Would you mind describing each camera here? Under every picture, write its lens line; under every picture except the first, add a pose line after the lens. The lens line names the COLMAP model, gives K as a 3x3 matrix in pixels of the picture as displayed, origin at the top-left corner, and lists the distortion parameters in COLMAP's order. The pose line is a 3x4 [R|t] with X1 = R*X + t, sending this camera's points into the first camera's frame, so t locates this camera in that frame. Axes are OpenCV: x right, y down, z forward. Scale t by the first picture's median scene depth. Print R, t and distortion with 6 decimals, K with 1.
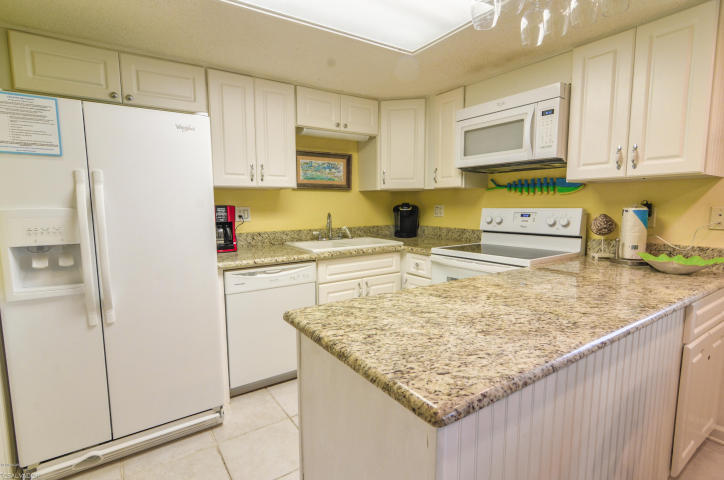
lens RADIAL K [[357.3, 0, 360.9], [0, 357.3, 243.2], [0, 0, 1]] dist [-0.000446, -0.000041]
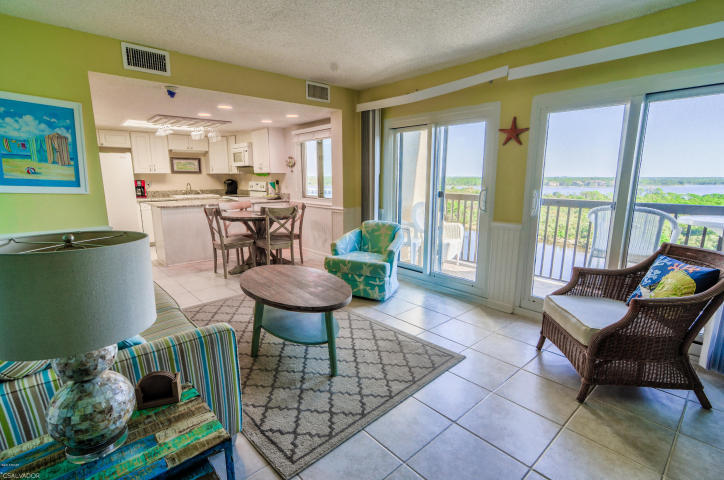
lens RADIAL K [[345.8, 0, 360.4], [0, 345.8, 242.7], [0, 0, 1]] dist [-0.001854, 0.001161]
pose [[0.991182, -0.019010, 0.131136, 1.016217], [0.008862, 0.996950, 0.077542, 0.196640], [-0.132210, -0.075696, 0.988327, -2.039314]]
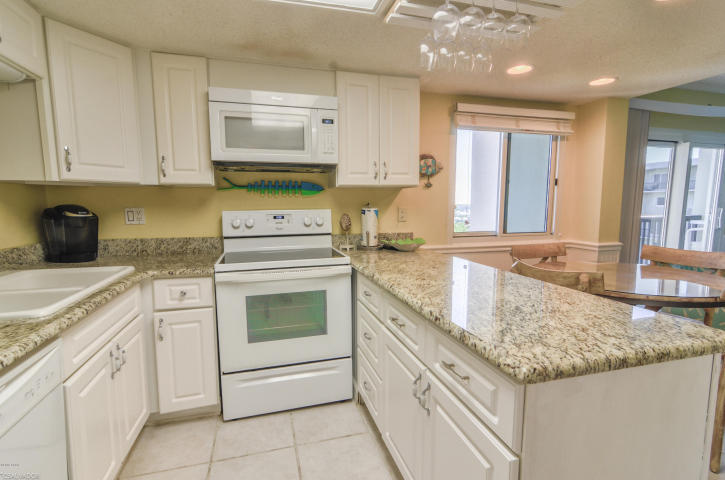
lens RADIAL K [[350.1, 0, 361.7], [0, 350.1, 242.8], [0, 0, 1]] dist [-0.000784, 0.000011]
pose [[0.310684, -0.099532, 0.945288, -0.446963], [0.107283, 0.991819, 0.069171, -0.057023], [-0.944440, 0.079923, 0.318820, 0.543946]]
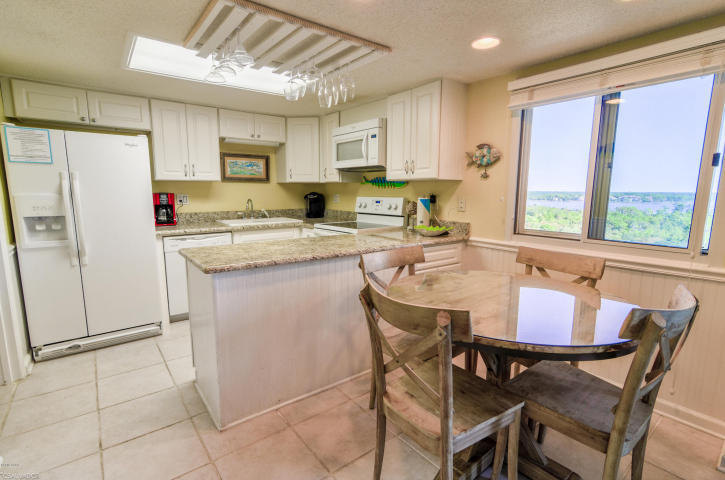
lens RADIAL K [[346.2, 0, 360.9], [0, 346.2, 242.7], [0, 0, 1]] dist [-0.001854, 0.001161]
pose [[0.997764, 0.001959, 0.066807, 0.336128], [-0.004567, 0.999233, 0.038898, 0.039393], [-0.066680, -0.039116, 0.997007, -0.489610]]
